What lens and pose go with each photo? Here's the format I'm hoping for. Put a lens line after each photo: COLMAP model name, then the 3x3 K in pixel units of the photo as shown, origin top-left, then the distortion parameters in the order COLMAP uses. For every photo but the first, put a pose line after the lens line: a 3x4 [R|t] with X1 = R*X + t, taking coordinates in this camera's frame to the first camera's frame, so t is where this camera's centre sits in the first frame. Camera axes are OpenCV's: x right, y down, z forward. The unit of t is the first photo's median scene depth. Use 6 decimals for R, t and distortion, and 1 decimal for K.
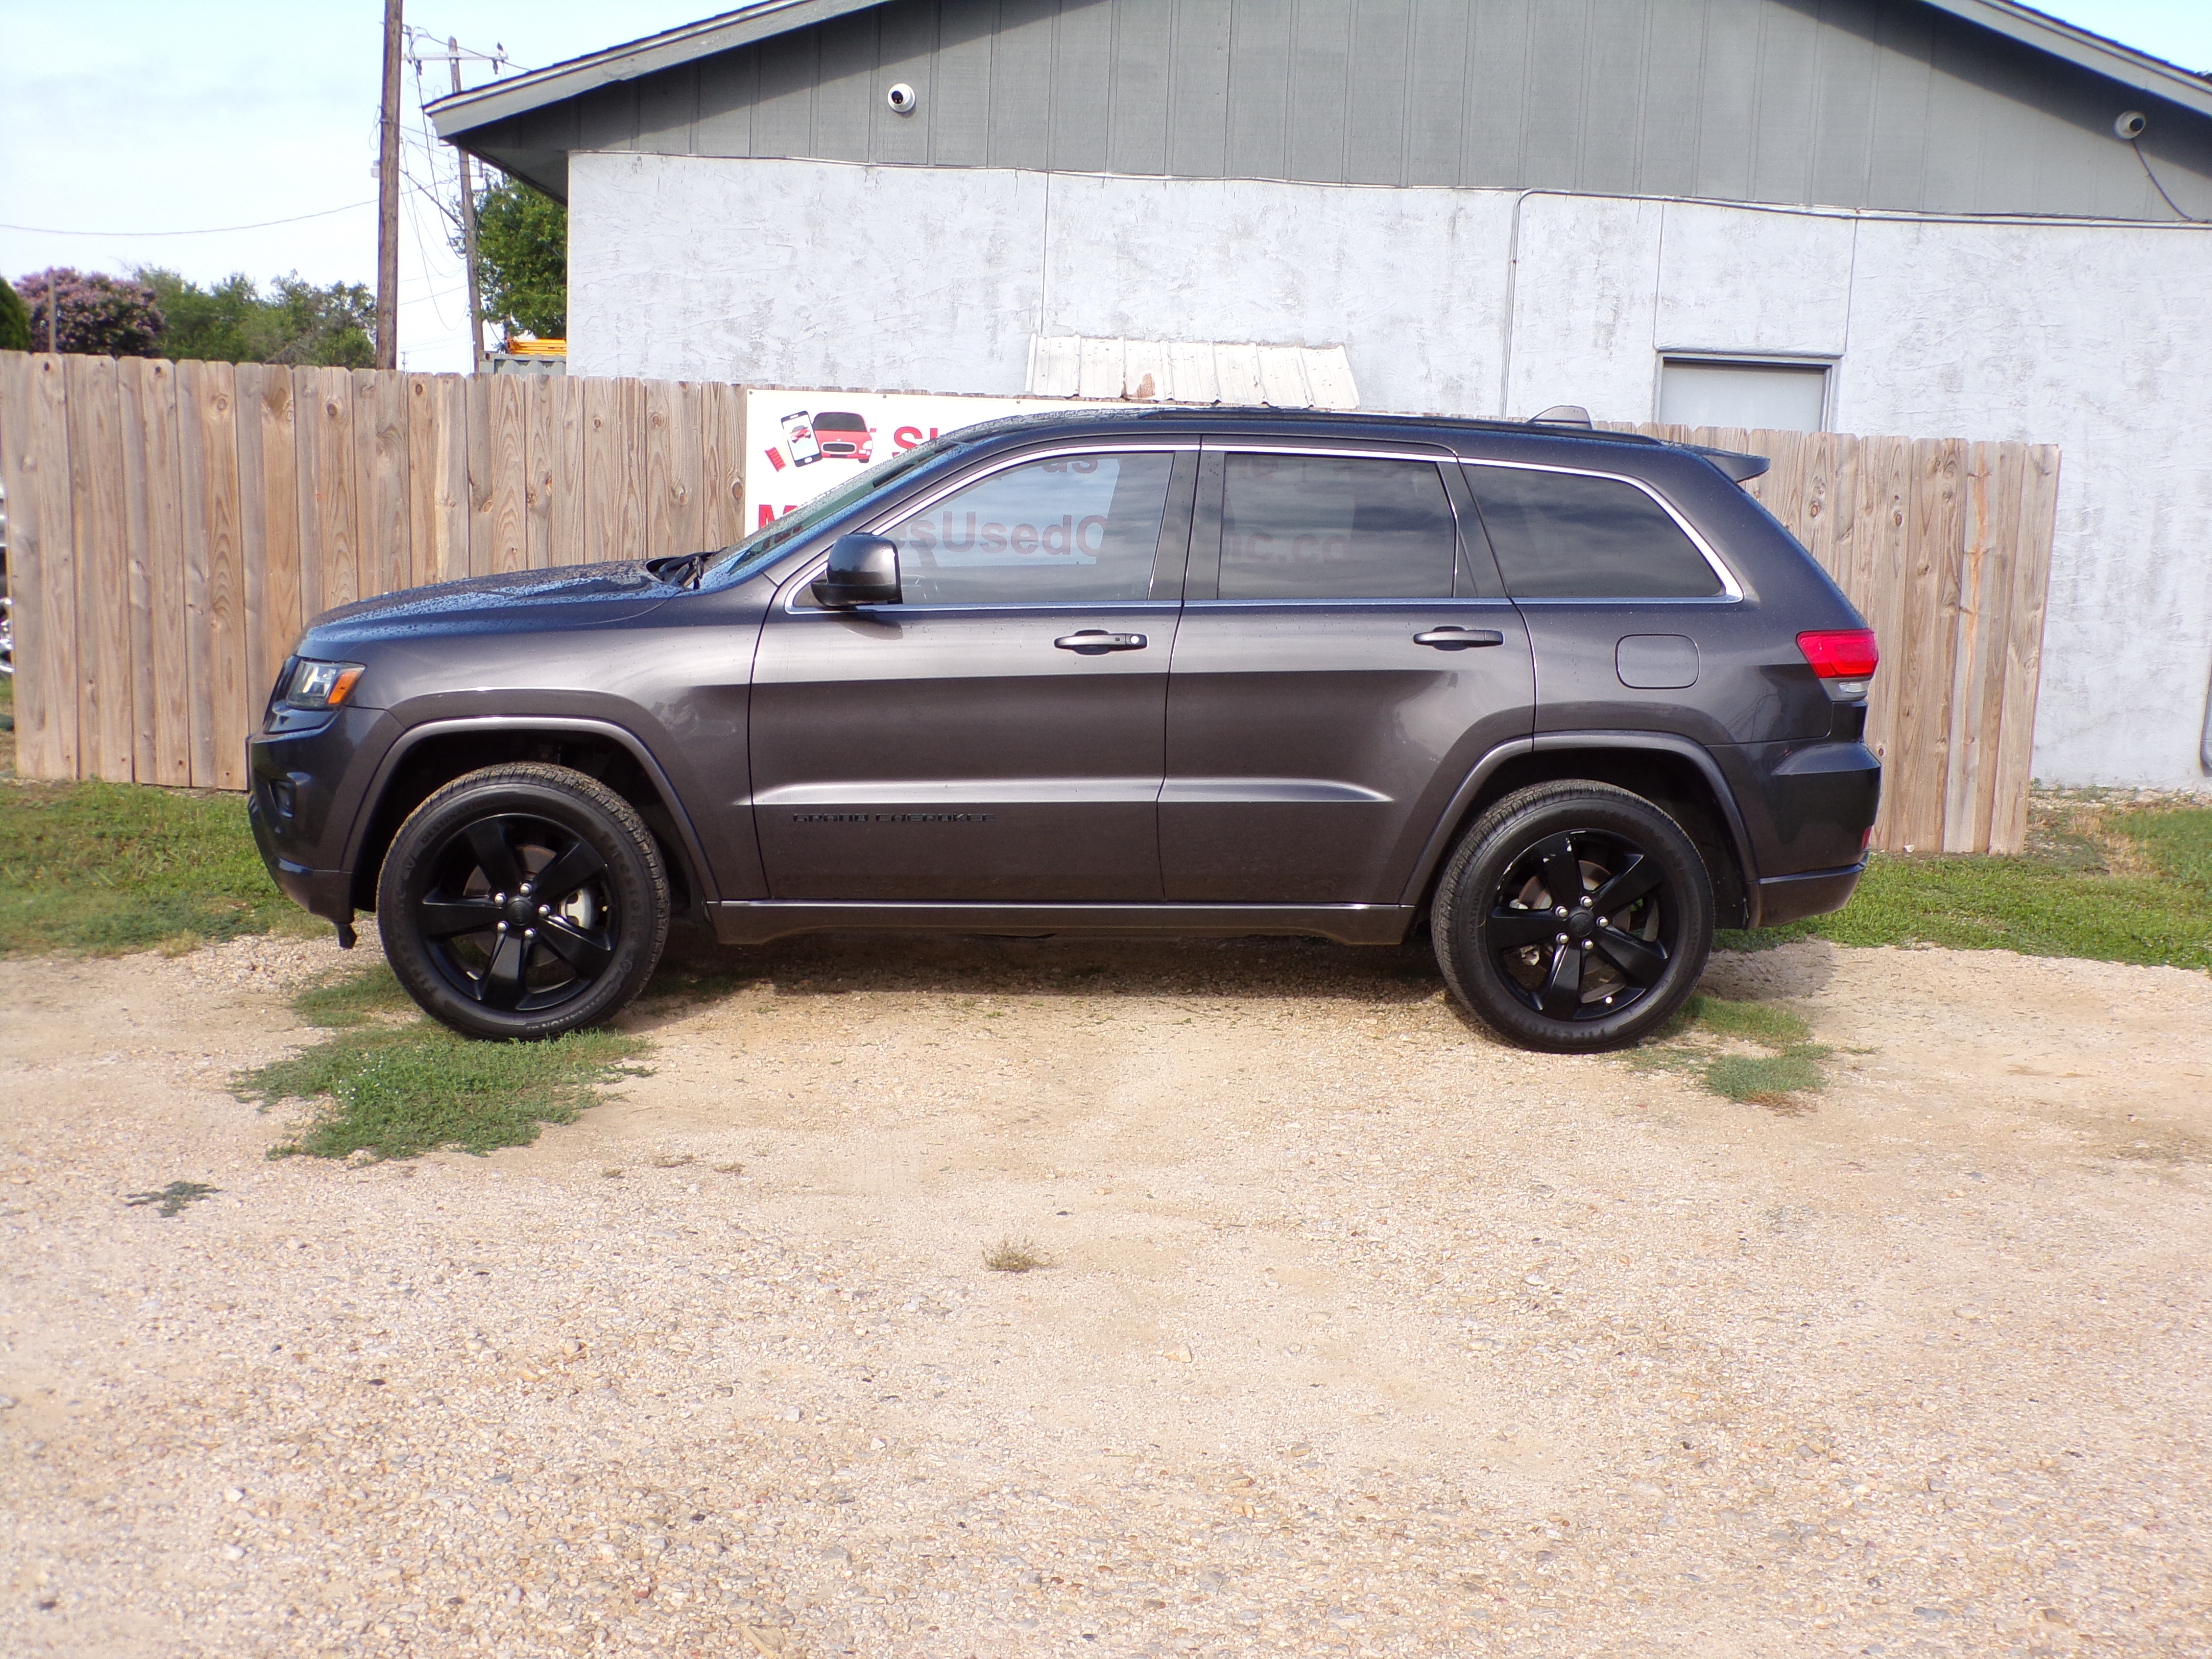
lens RADIAL K [[2507.4, 0, 1108.8], [0, 2507.4, 823.7], [0, 0, 1]] dist [-0.035162, 0.000000]
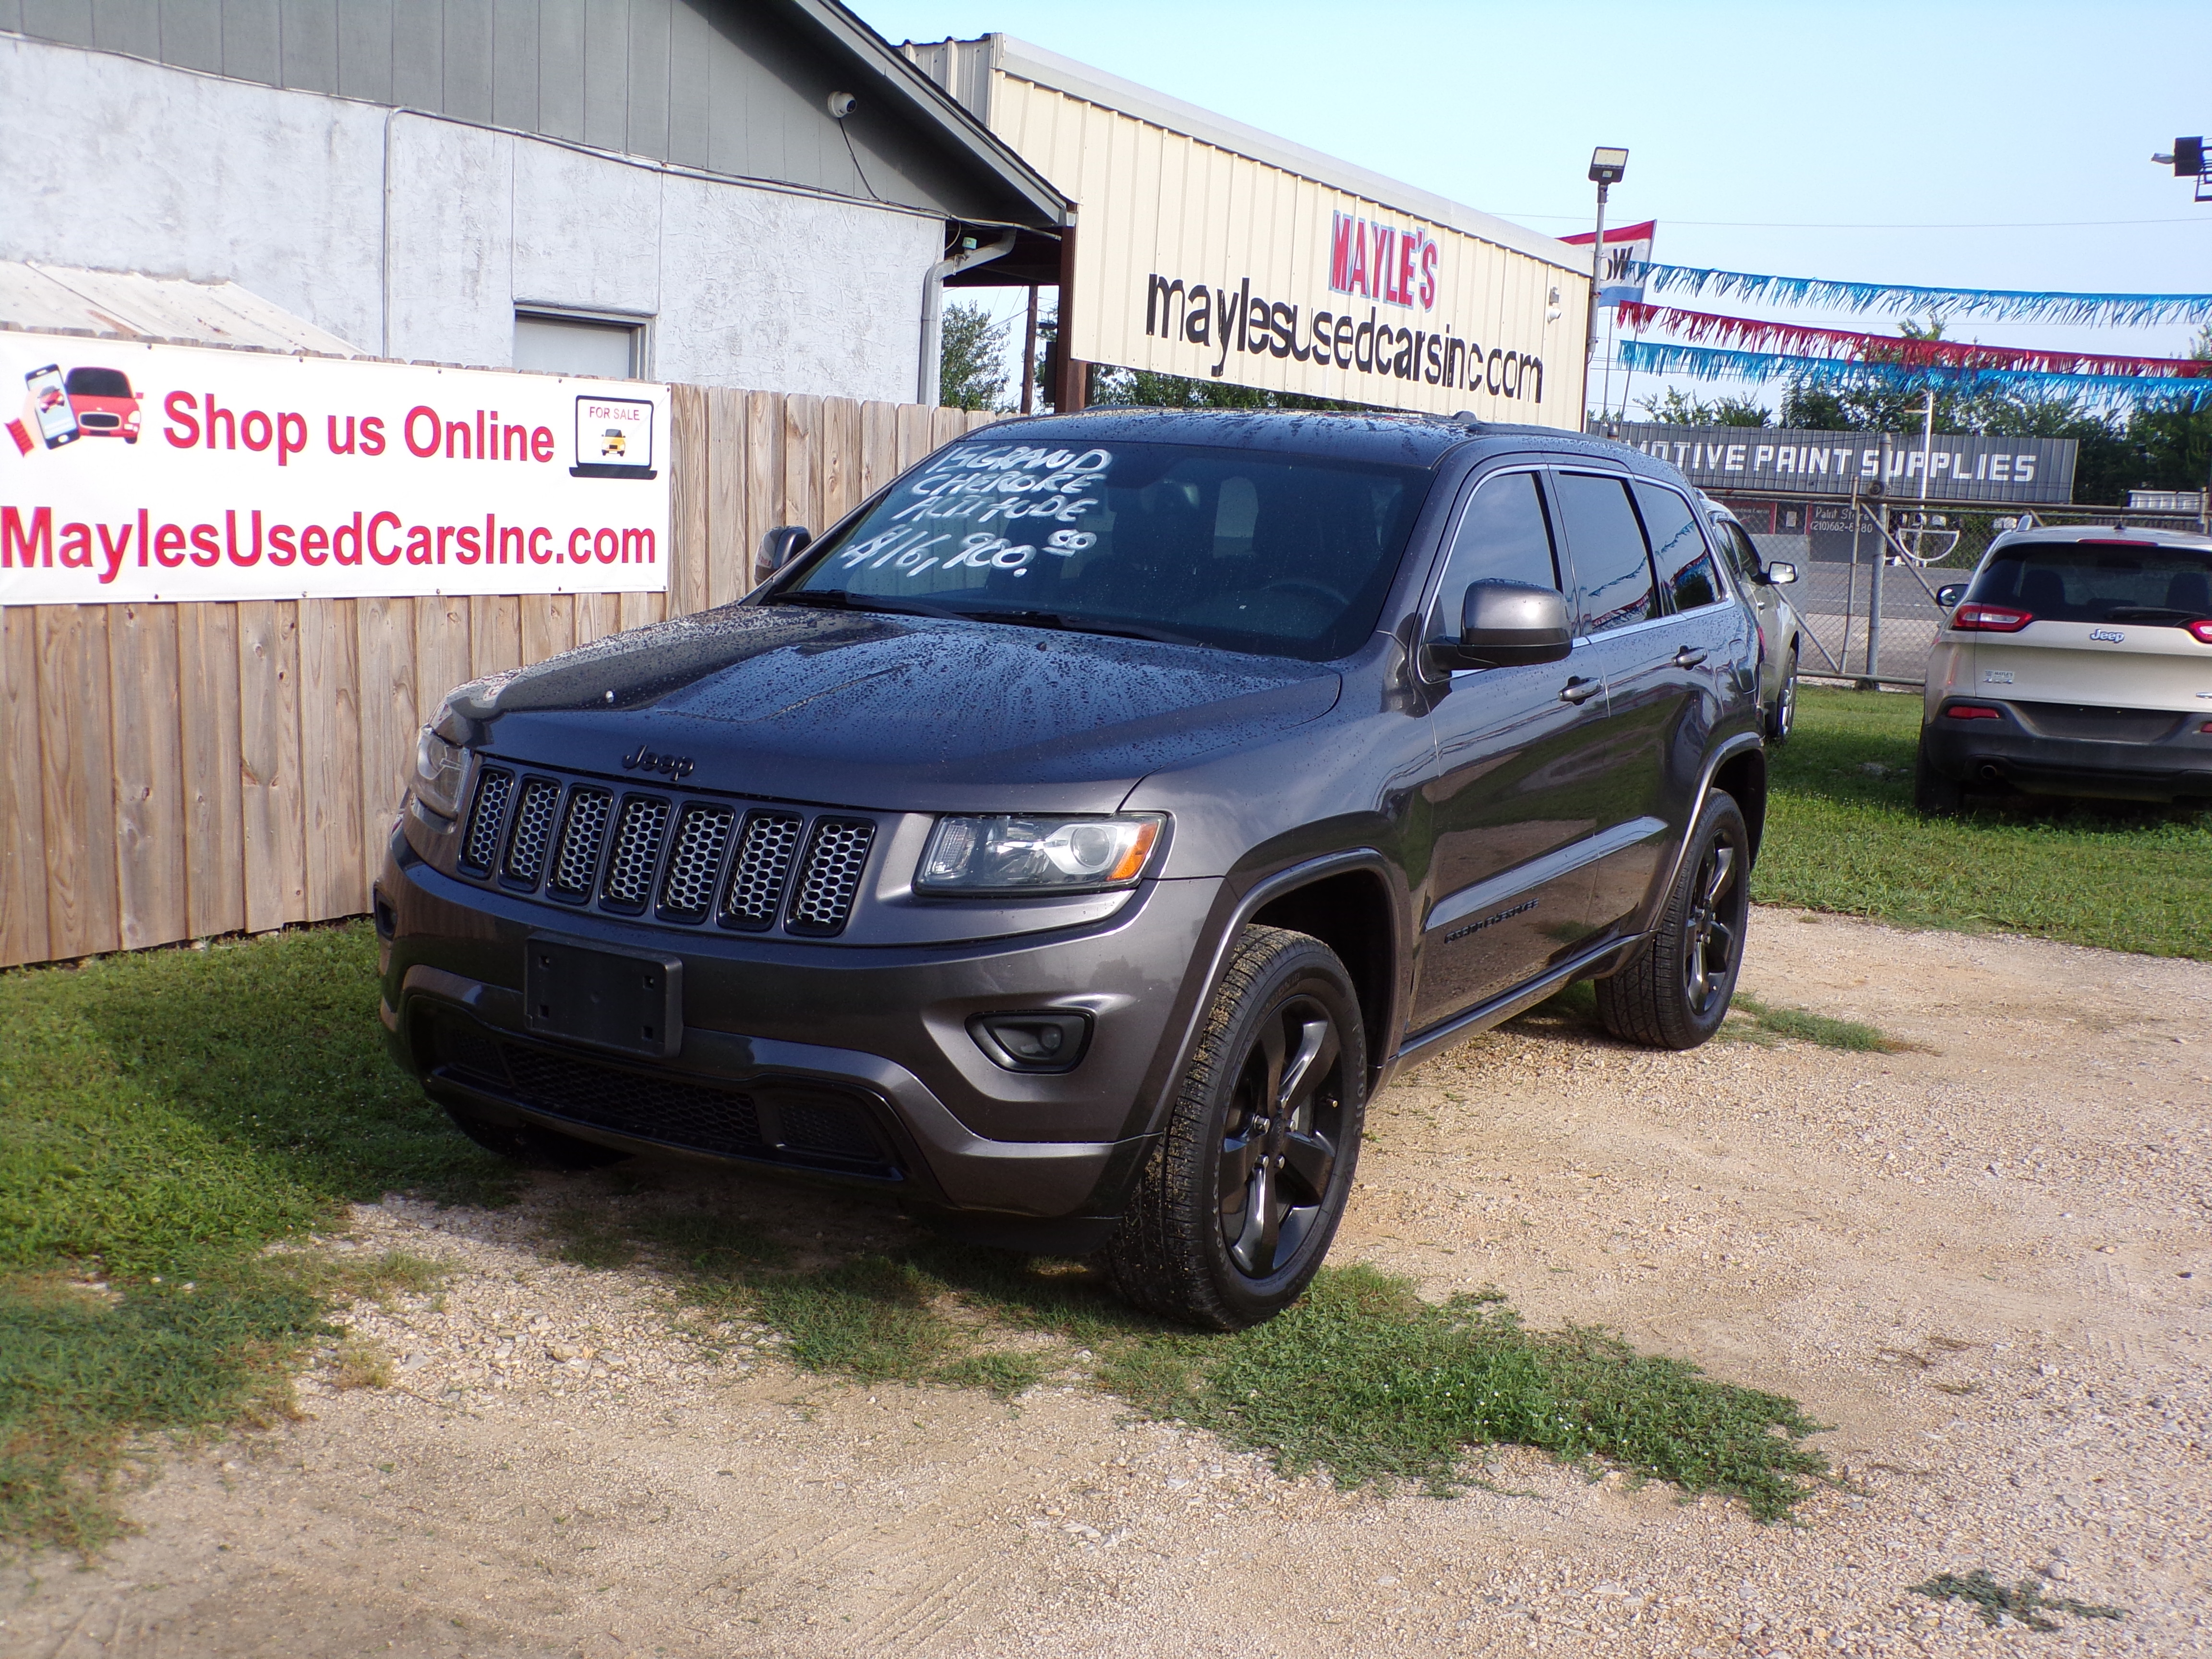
lens RADIAL K [[2507.4, 0, 1093.9], [0, 2507.4, 827.2], [0, 0, 1]] dist [-0.035162, 0.000000]
pose [[0.554053, -0.127360, 0.822681, -0.431306], [0.098551, 0.991313, 0.087095, -0.060455], [-0.826627, 0.032820, 0.561792, 0.332669]]
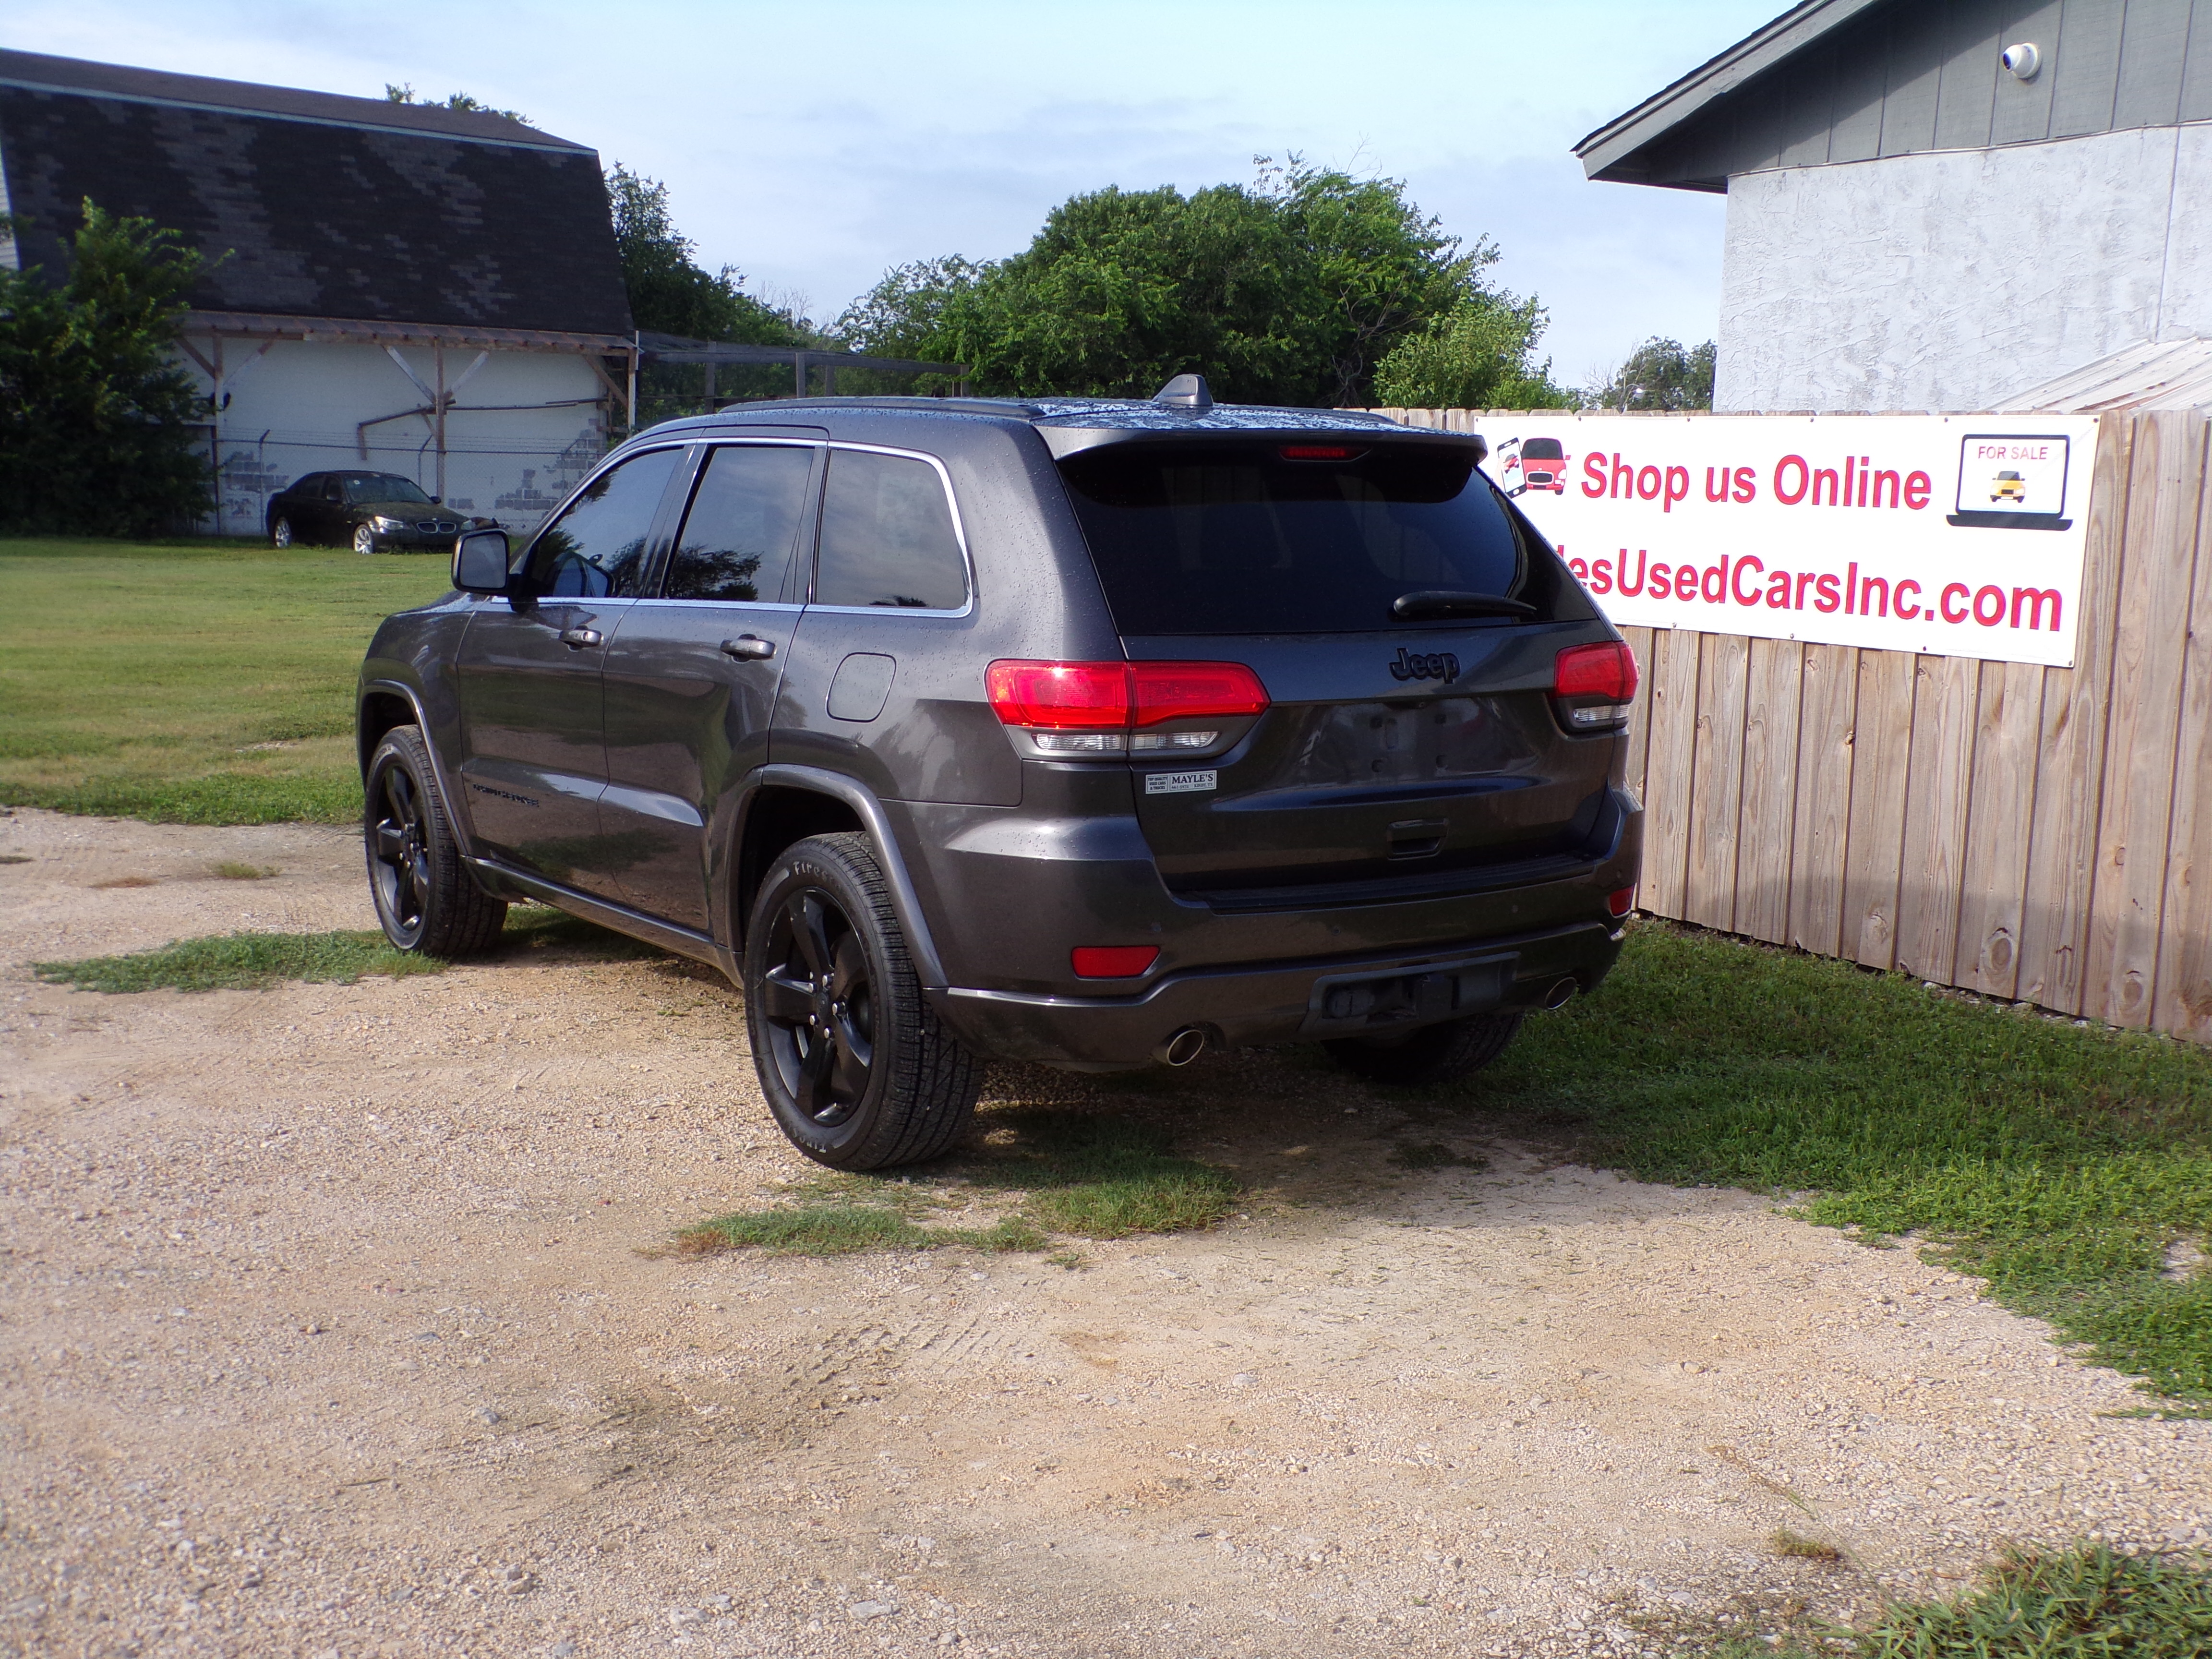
lens RADIAL K [[2507.4, 0, 1093.6], [0, 2507.4, 851.5], [0, 0, 1]] dist [-0.035162, 0.000000]
pose [[0.490395, 0.105859, -0.865047, 0.493259], [-0.133429, 0.990013, 0.045511, -0.030766], [0.861226, 0.093104, 0.499622, 0.352142]]
